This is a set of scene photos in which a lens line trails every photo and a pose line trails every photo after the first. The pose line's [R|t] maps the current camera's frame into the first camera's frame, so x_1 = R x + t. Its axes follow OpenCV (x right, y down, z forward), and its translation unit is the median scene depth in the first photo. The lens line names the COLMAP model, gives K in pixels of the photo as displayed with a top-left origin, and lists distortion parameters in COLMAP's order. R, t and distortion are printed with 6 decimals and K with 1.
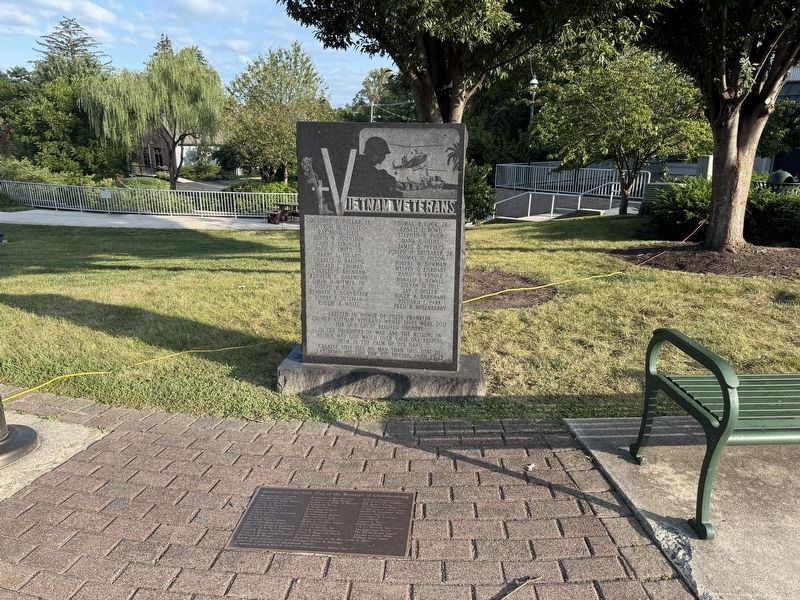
lens RADIAL K [[560.0, 0, 405.0], [0, 560.0, 300.7], [0, 0, 1]] dist [0.034256, -0.049734]
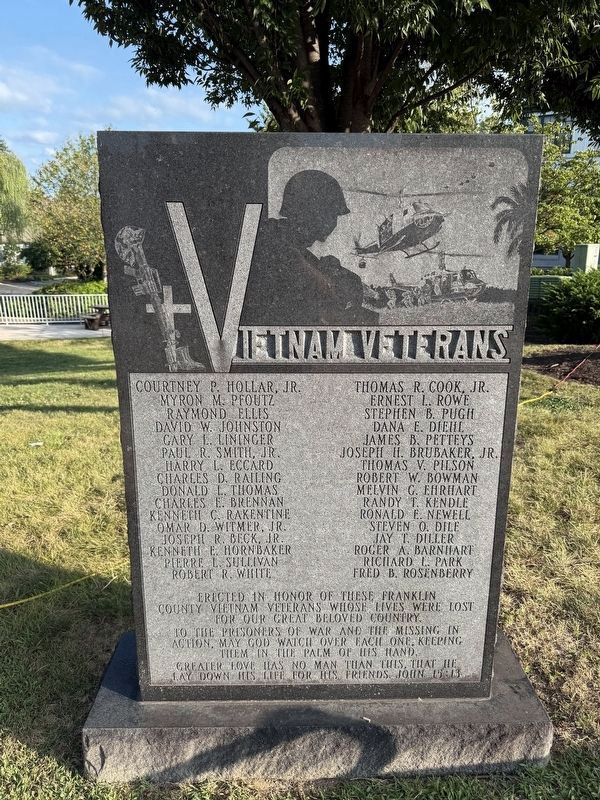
lens RADIAL K [[560.0, 0, 301.9], [0, 560.0, 399.4], [0, 0, 1]] dist [0.034256, -0.049734]
pose [[0.992052, -0.046092, 0.117086, -0.101810], [0.045785, 0.998937, 0.005317, -0.126720], [-0.117206, 0.000086, 0.993108, 0.567493]]
